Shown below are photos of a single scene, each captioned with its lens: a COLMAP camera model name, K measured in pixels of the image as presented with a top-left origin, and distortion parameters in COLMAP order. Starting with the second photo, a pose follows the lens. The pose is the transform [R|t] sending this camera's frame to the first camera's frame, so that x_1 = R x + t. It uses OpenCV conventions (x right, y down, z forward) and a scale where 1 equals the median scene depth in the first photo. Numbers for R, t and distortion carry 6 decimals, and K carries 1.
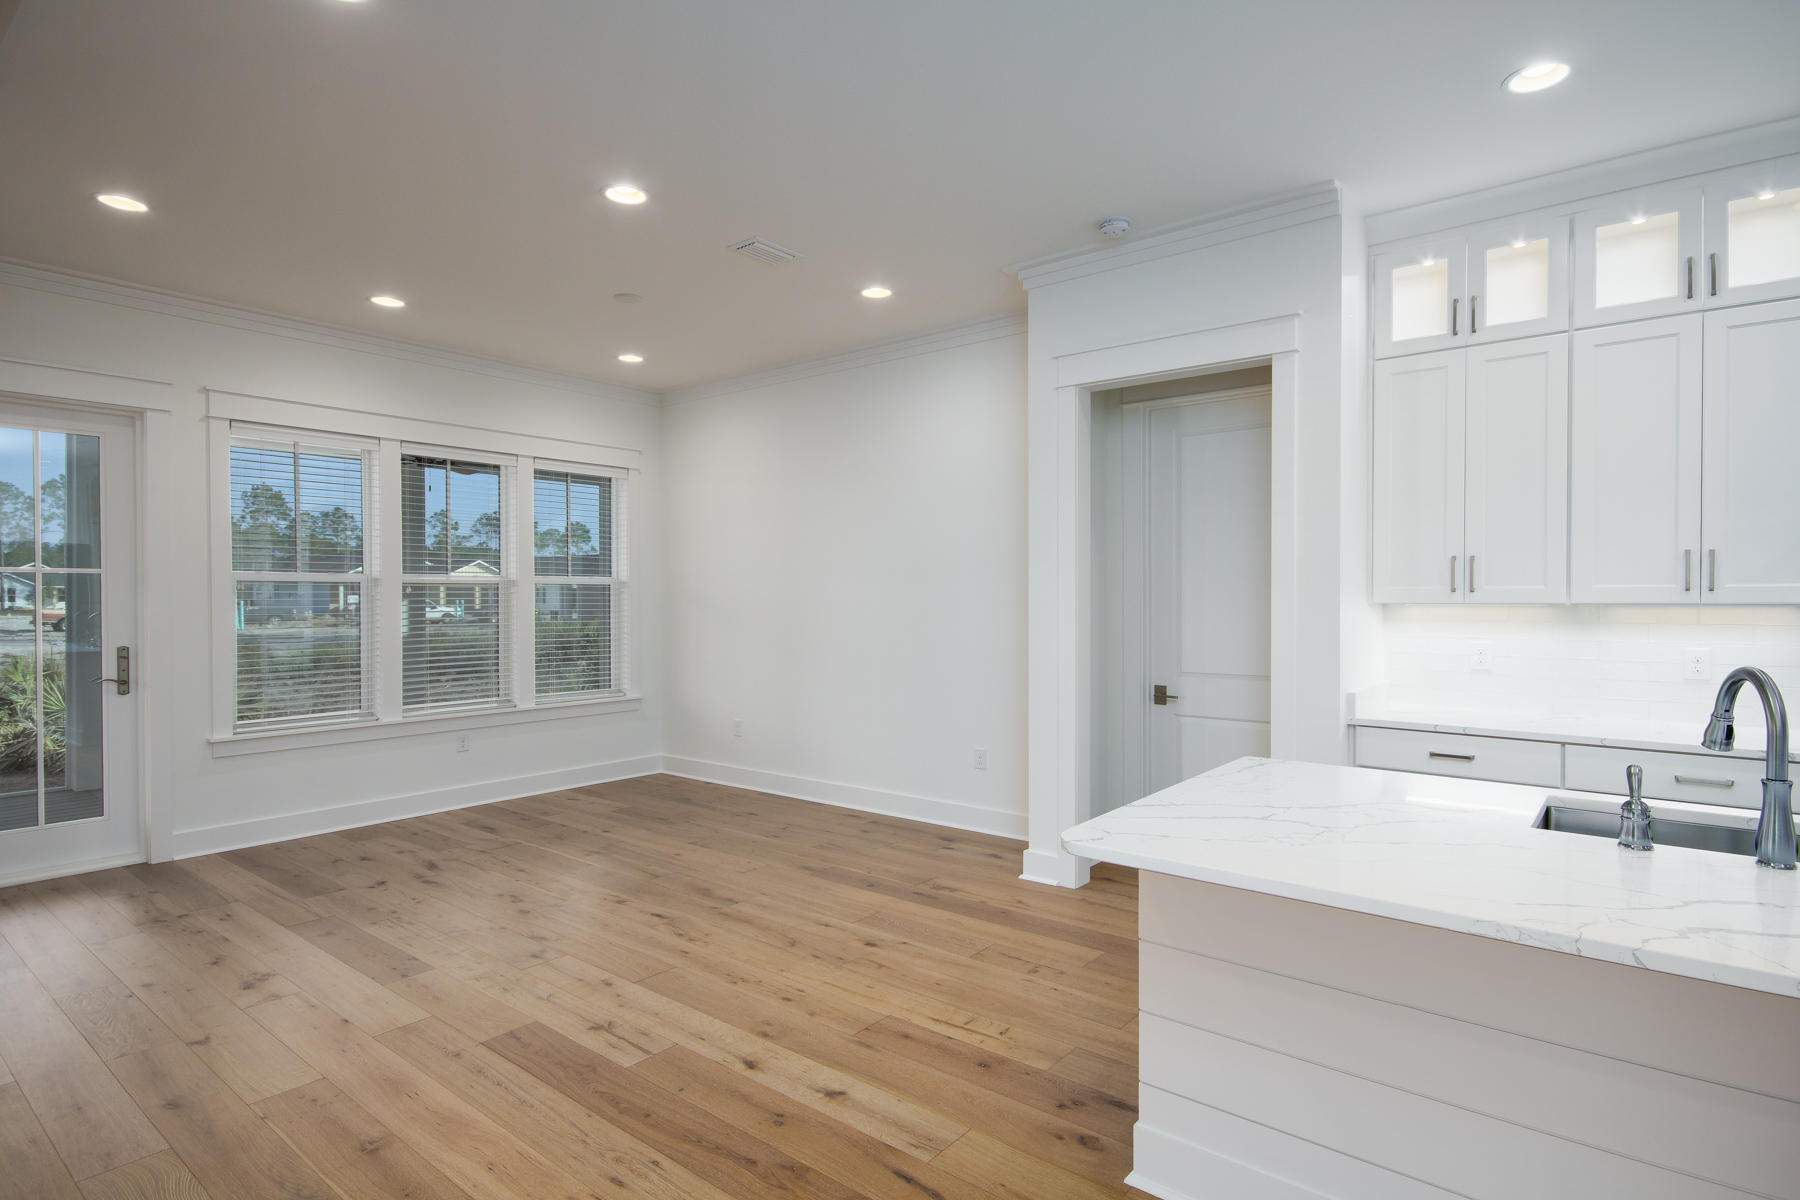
lens RADIAL K [[886.1, 0, 941.4], [0, 886.1, 613.0], [0, 0, 1]] dist [-0.002427, -0.000352]
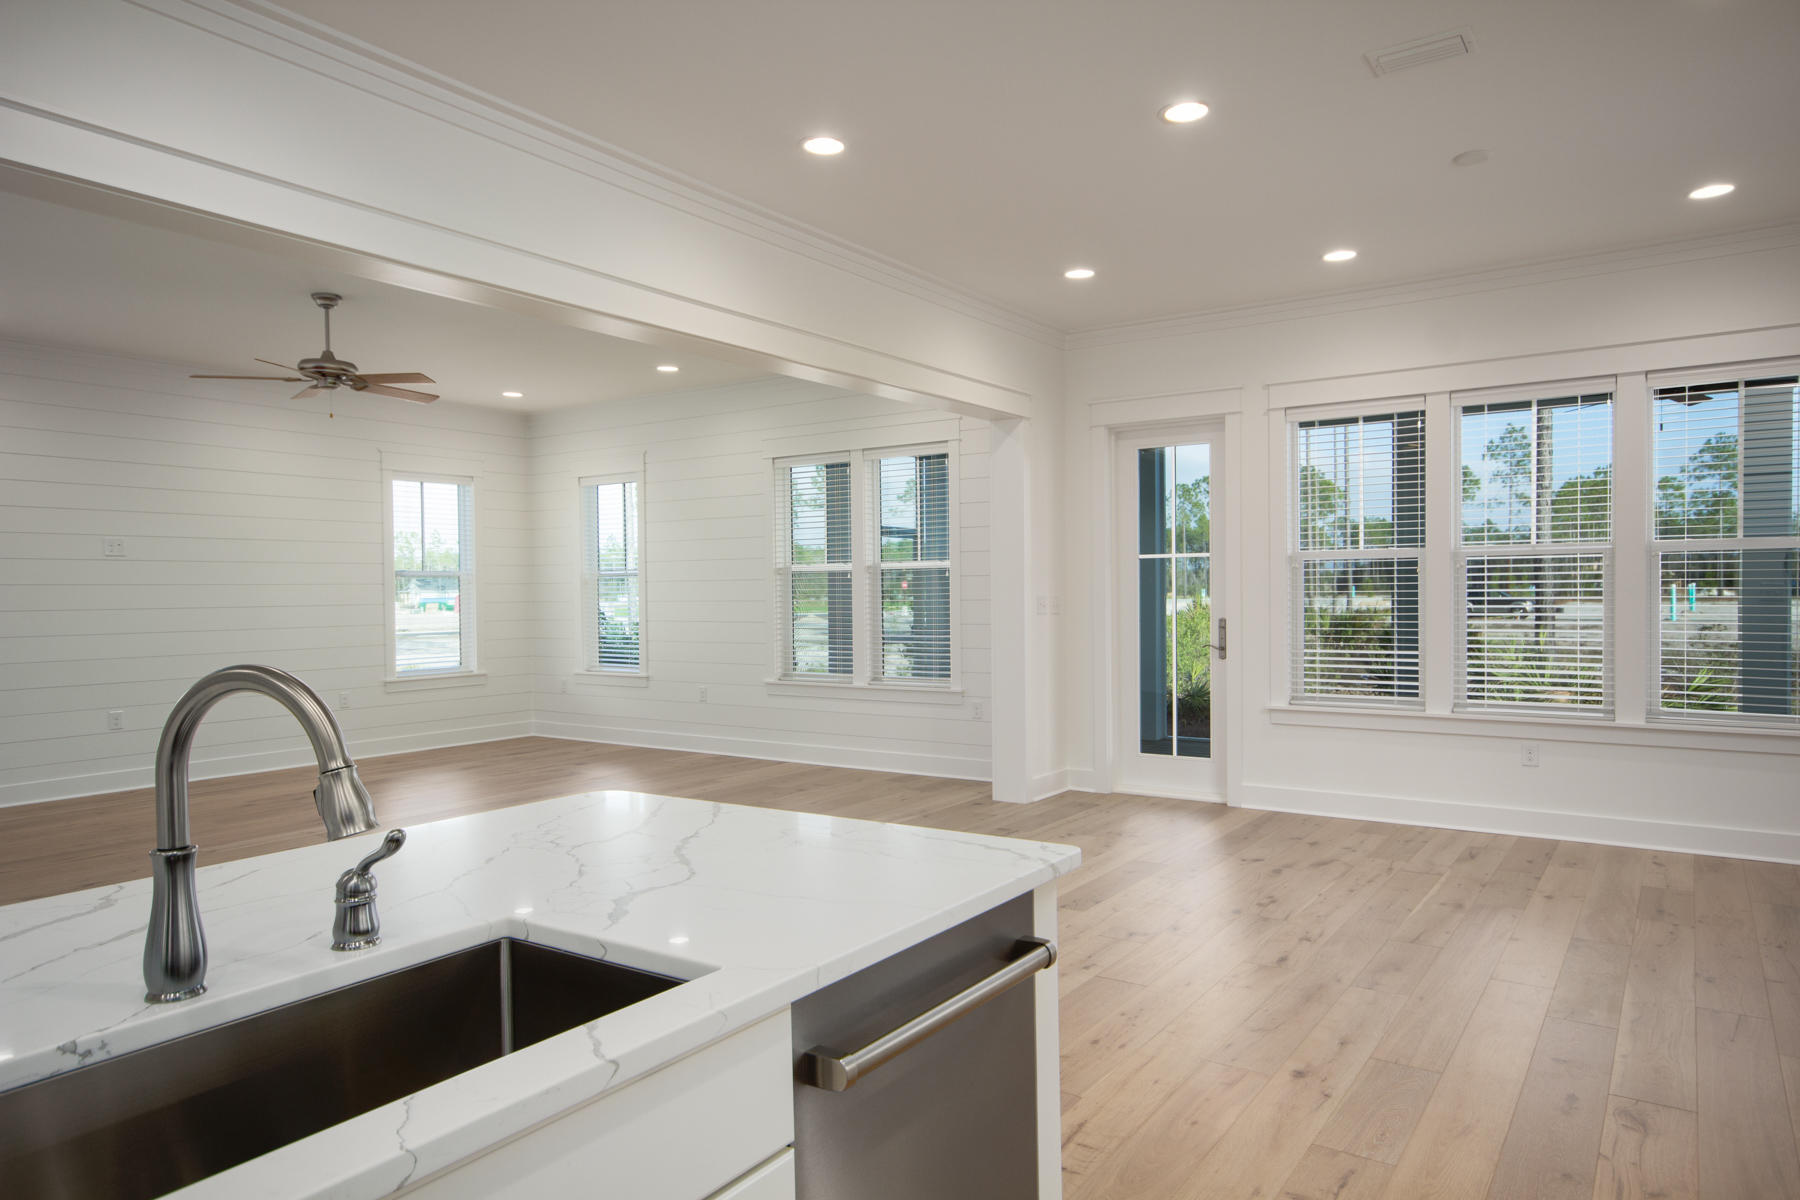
lens RADIAL K [[1154.6, 0, 900.0], [0, 1154.6, 600.0], [0, 0, 1]] dist [0.005233, 0.002761]
pose [[0.071059, 0.012928, -0.997388, 0.721724], [-0.002948, 0.999914, 0.012751, -0.006711], [0.997468, 0.002034, 0.071091, 0.563575]]
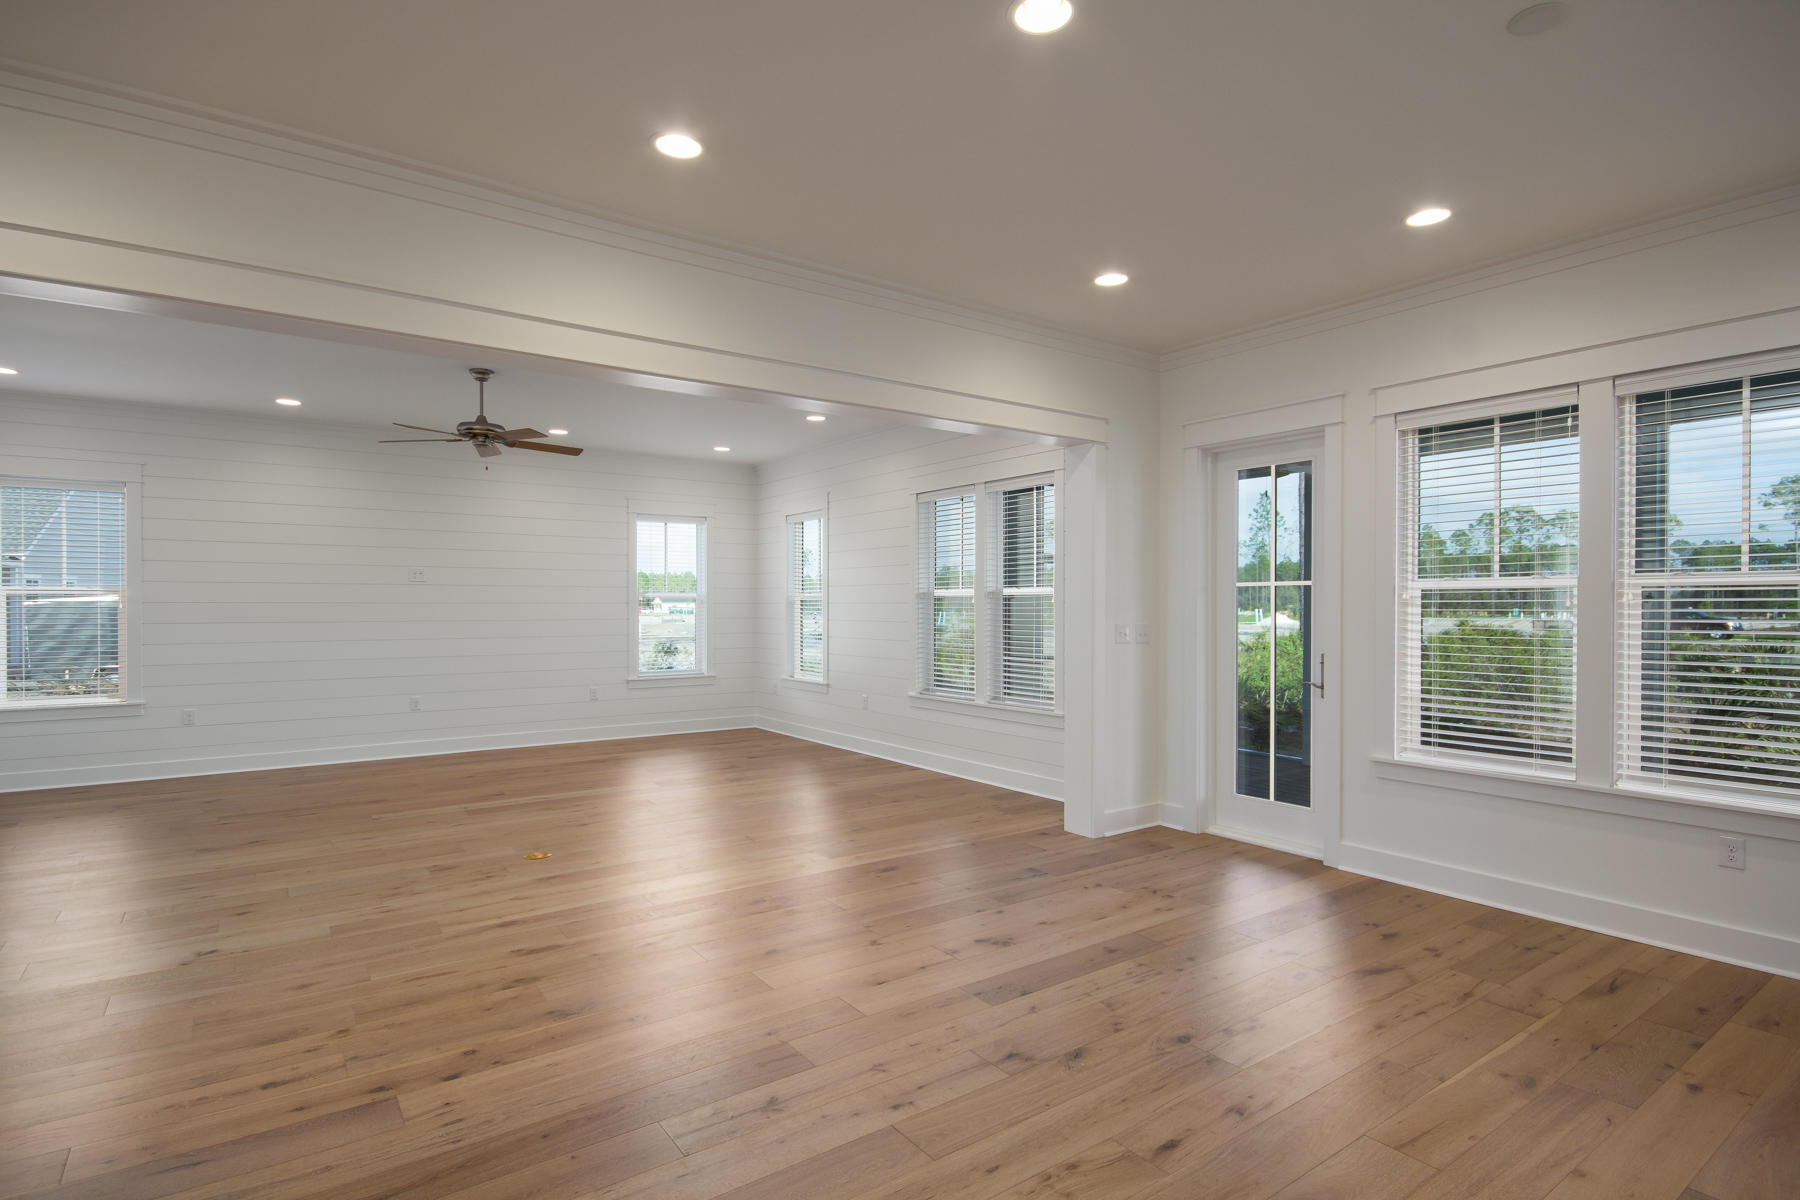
lens RADIAL K [[883.9, 0, 890.8], [0, 883.9, 606.2], [0, 0, 1]] dist [0.010110, -0.010216]
pose [[-0.288476, 0.007277, -0.957459, 0.308713], [-0.012168, 0.999863, 0.011266, -0.030964], [0.957410, 0.014900, -0.288348, 0.981510]]
